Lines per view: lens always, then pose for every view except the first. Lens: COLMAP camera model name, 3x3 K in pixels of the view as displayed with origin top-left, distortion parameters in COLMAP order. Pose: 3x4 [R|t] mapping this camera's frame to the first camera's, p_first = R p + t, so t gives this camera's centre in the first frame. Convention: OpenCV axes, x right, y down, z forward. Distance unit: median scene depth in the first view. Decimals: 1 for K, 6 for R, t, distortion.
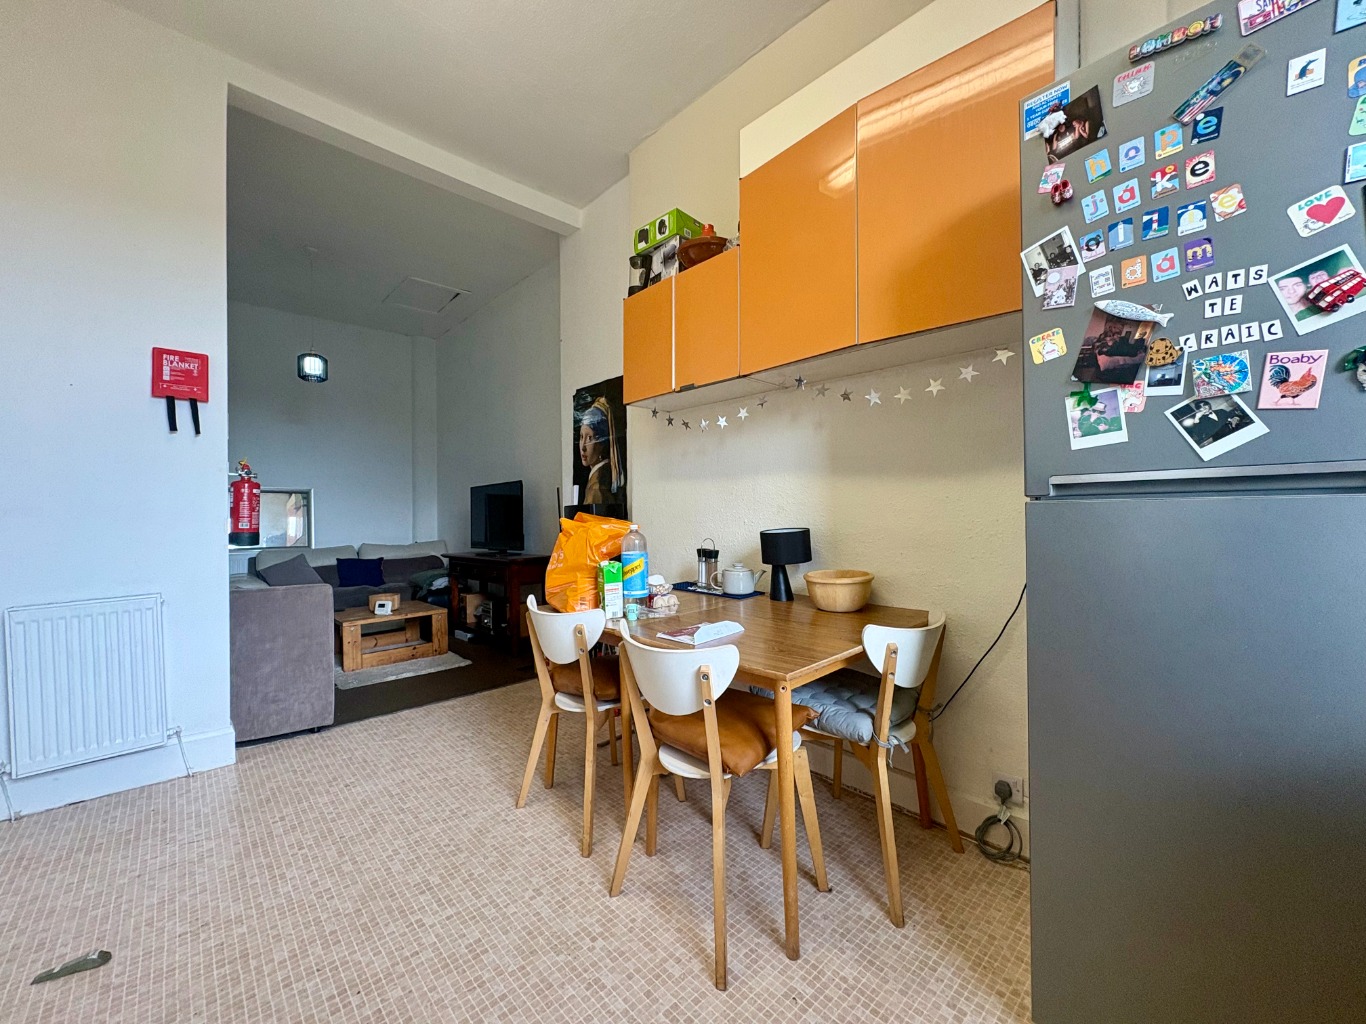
lens RADIAL K [[543.2, 0, 683.0], [0, 543.2, 512.0], [0, 0, 1]] dist [-0.000786, -0.000038]
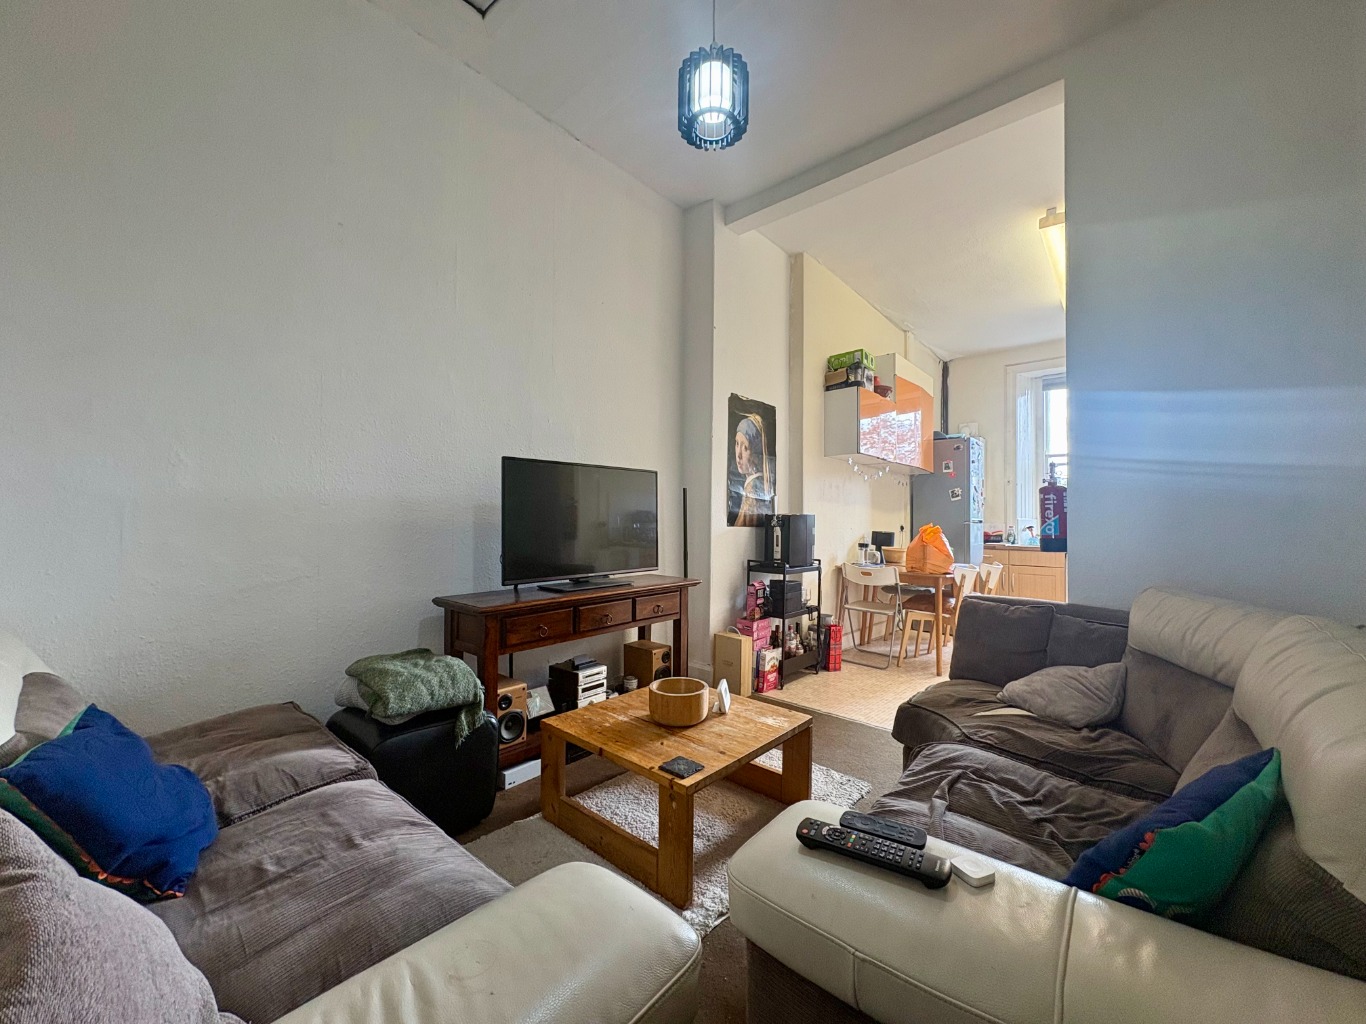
lens RADIAL K [[543.2, 0, 683.0], [0, 543.2, 512.0], [0, 0, 1]] dist [-0.000786, -0.000038]
pose [[-0.087825, 0.019138, 0.995952, -1.641561], [-0.021829, 0.999538, -0.021131, 0.014790], [-0.995897, -0.023596, -0.087367, 1.659713]]
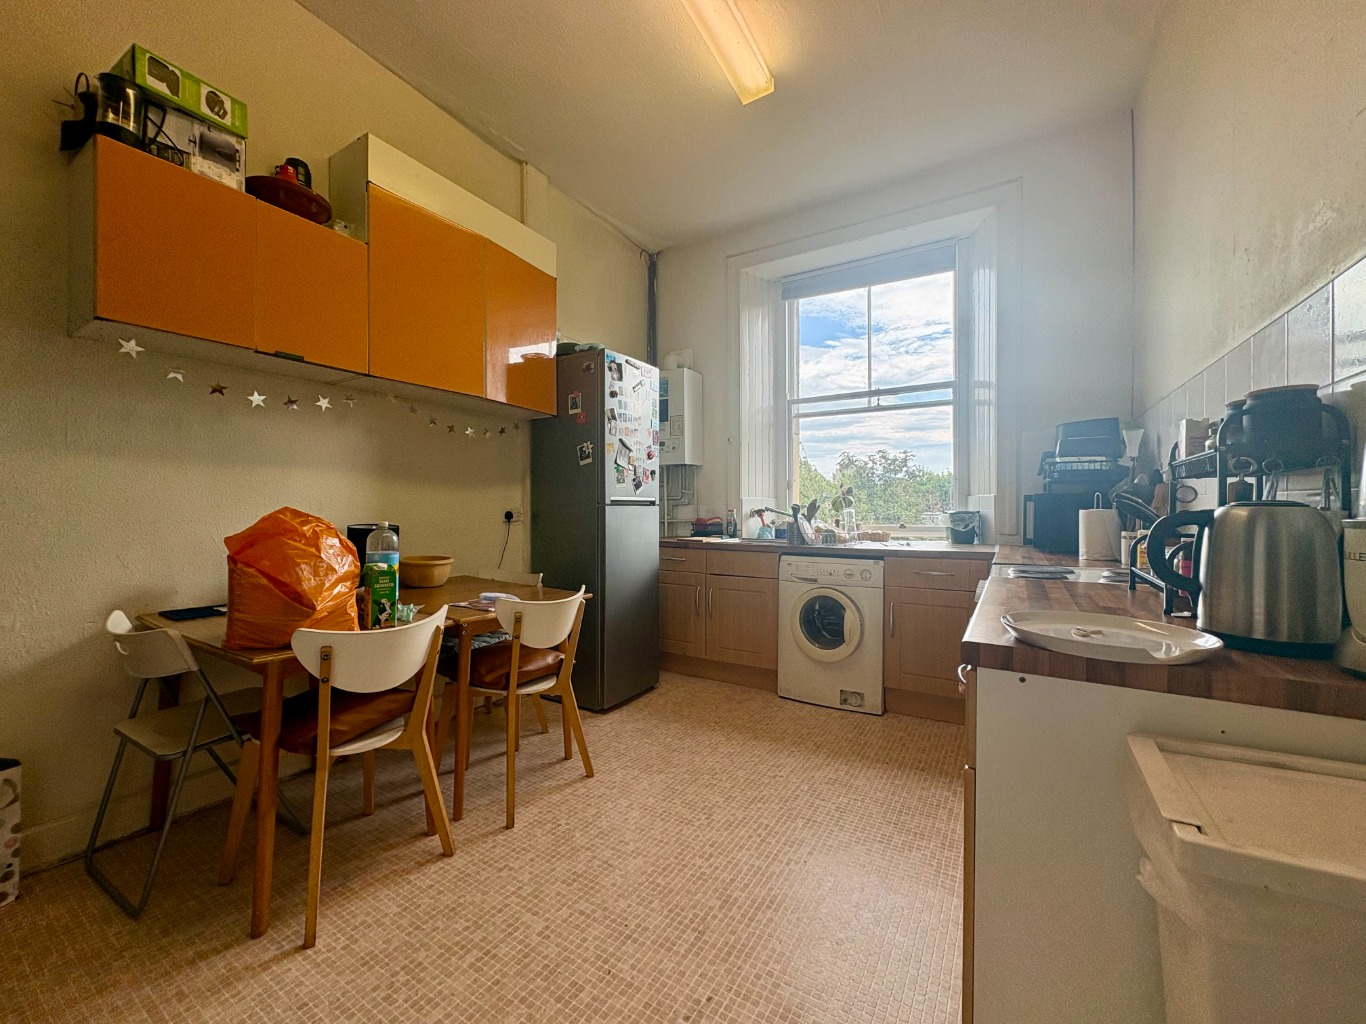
lens RADIAL K [[543.2, 0, 683.0], [0, 543.2, 512.0], [0, 0, 1]] dist [-0.000786, -0.000038]
pose [[-0.258452, -0.006038, 0.966005, -0.848027], [-0.006747, 0.999967, 0.004445, -0.003317], [-0.966001, -0.005368, -0.258484, 0.575791]]
